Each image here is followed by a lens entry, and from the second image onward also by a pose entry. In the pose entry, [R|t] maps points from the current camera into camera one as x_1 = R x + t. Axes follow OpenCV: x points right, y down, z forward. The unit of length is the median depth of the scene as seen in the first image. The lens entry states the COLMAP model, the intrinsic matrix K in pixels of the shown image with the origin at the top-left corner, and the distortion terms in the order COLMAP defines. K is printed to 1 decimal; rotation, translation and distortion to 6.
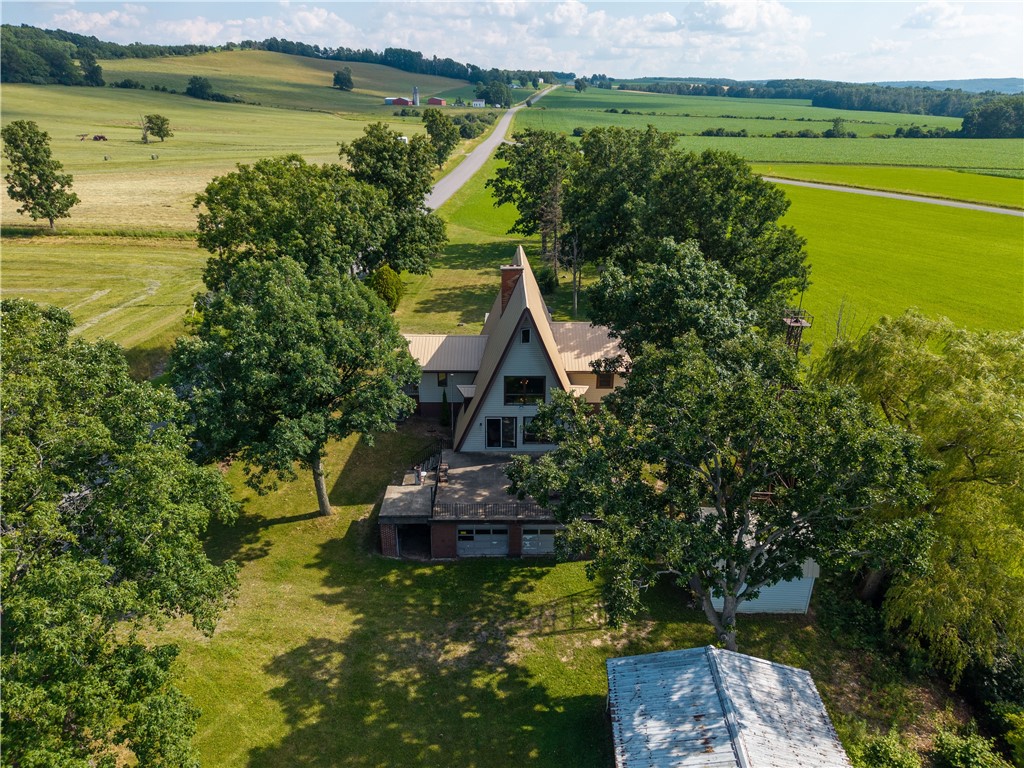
lens RADIAL K [[681.6, 0, 514.5], [0, 681.6, 394.2], [0, 0, 1]] dist [0.019164, -0.014301]
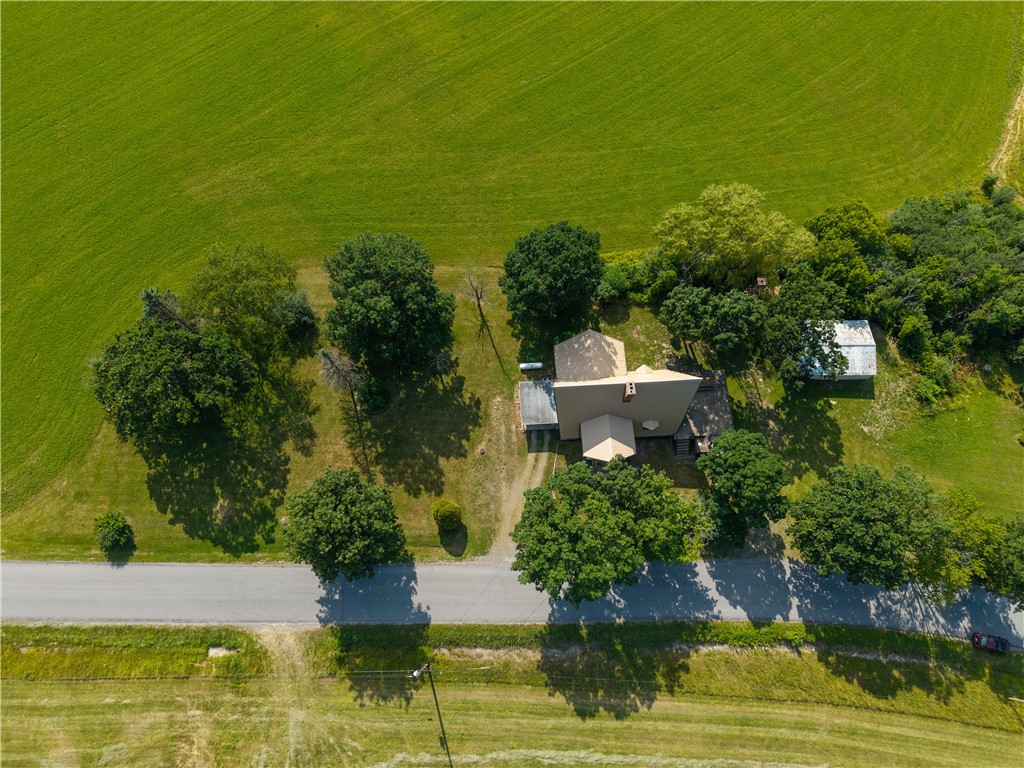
lens RADIAL K [[681.6, 0, 519.1], [0, 681.6, 380.5], [0, 0, 1]] dist [0.019164, -0.014301]
pose [[-0.047601, -0.960192, 0.275254, -0.489802], [0.376730, 0.237958, 0.895238, -2.027701], [-0.925099, 0.146311, 0.350406, 0.692596]]
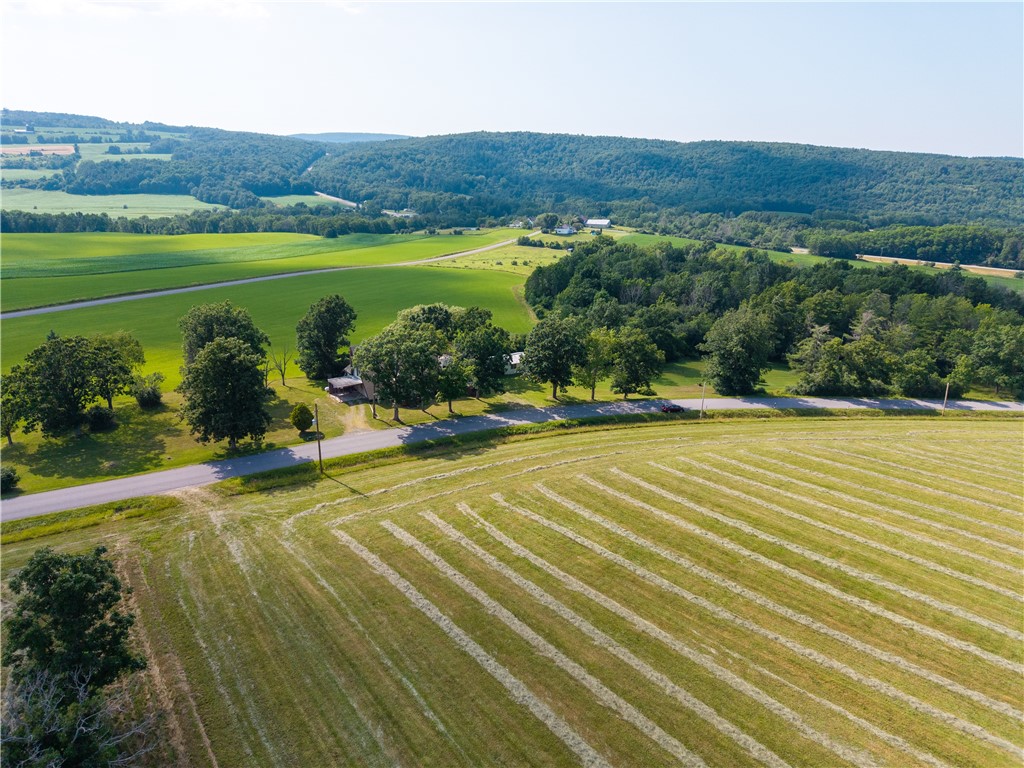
lens RADIAL K [[681.6, 0, 517.3], [0, 681.6, 380.9], [0, 0, 1]] dist [0.019164, -0.014301]
pose [[-0.551751, -0.271007, 0.788750, -2.840147], [0.316679, 0.806827, 0.498743, -1.432933], [-0.771548, 0.524962, -0.359345, 1.872261]]
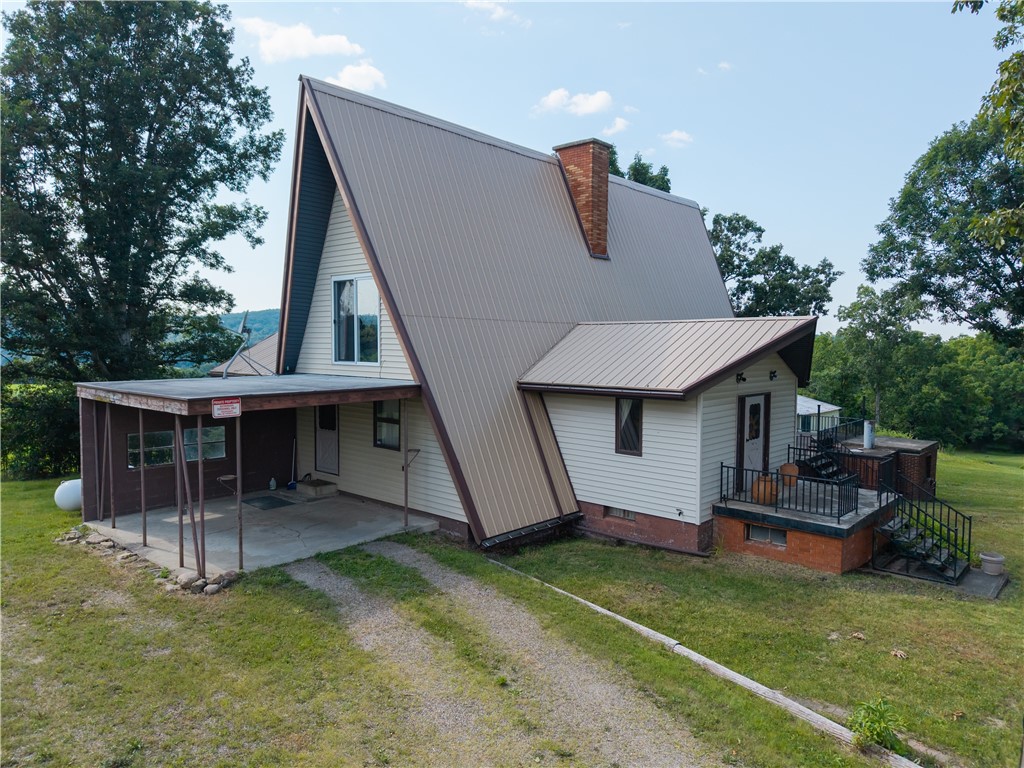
lens RADIAL K [[681.6, 0, 513.4], [0, 681.6, 378.5], [0, 0, 1]] dist [0.019164, -0.014301]
pose [[-0.726293, -0.046020, 0.685843, -0.315410], [0.261262, 0.904396, 0.337357, -0.224636], [-0.635799, 0.424205, -0.644833, 1.501917]]
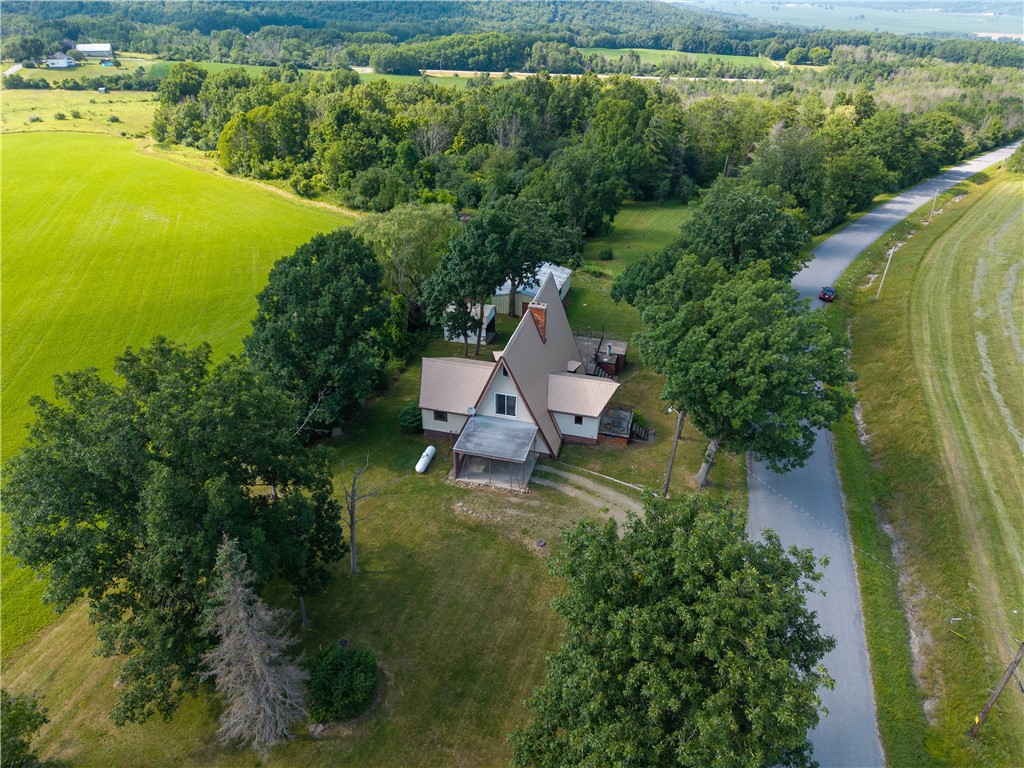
lens RADIAL K [[681.6, 0, 514.7], [0, 681.6, 384.1], [0, 0, 1]] dist [0.019164, -0.014301]
pose [[-0.964022, -0.156946, 0.214544, -0.278817], [0.081664, 0.593208, 0.800897, -1.220287], [-0.252967, 0.789603, -0.559048, 1.994183]]
